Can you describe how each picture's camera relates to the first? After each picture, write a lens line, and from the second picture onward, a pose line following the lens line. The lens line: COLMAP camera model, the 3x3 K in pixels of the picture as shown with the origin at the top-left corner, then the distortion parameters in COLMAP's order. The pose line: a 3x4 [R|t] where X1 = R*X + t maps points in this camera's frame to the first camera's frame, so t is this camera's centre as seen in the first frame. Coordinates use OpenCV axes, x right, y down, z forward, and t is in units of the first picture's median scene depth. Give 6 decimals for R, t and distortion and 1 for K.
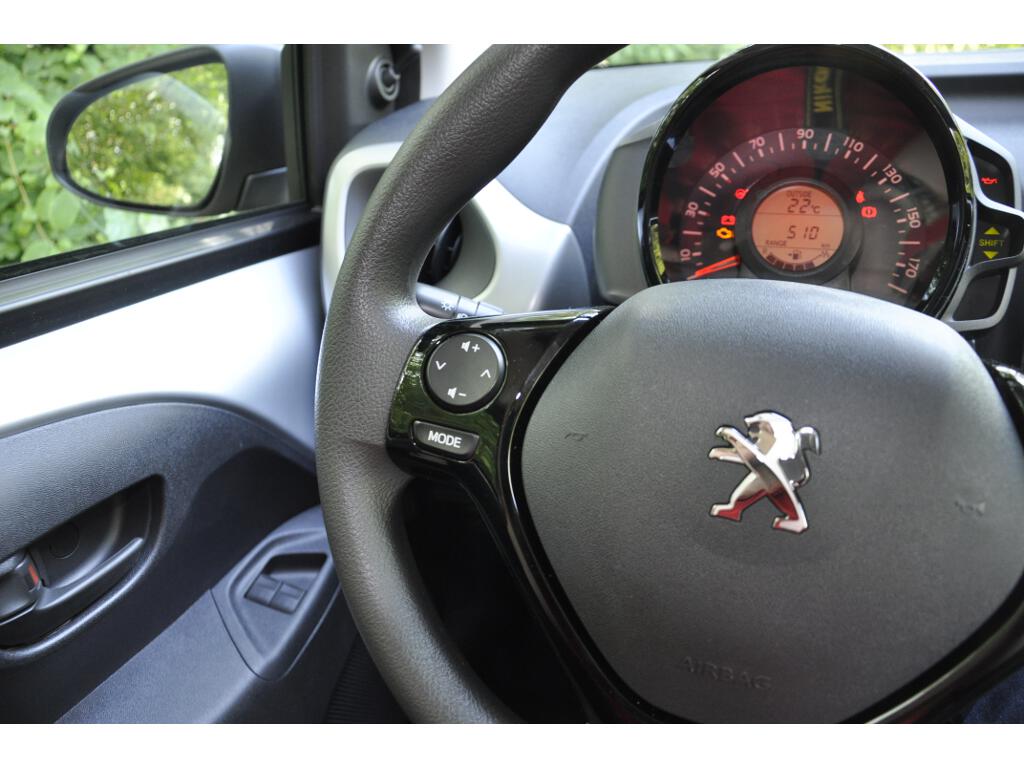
lens RADIAL K [[769.8, 0, 512.0], [0, 769.8, 384.0], [0, 0, 1]] dist [-0.154198, 0.076584]
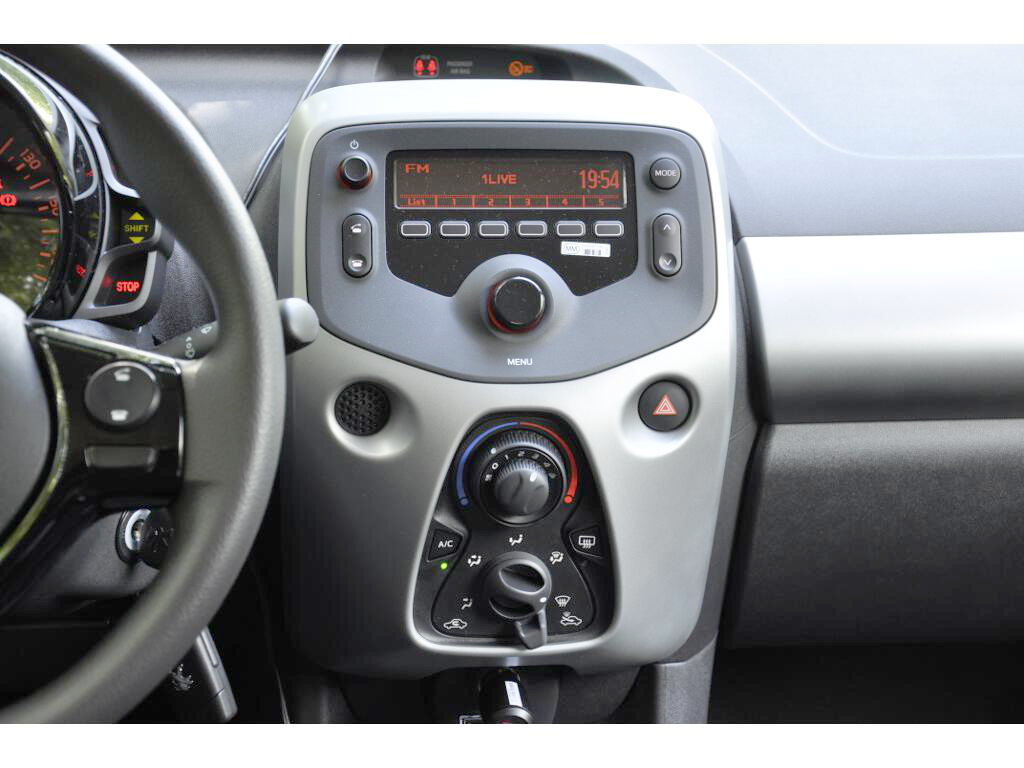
lens RADIAL K [[1817.8, 0, 512.0], [0, 1817.8, 384.0], [0, 0, 1]] dist [0.215574, 0.102468]
pose [[0.887026, -0.054996, 0.458432, -0.040488], [0.110067, 0.989443, -0.094273, 0.302280], [-0.448408, 0.134081, 0.883715, -1.385480]]
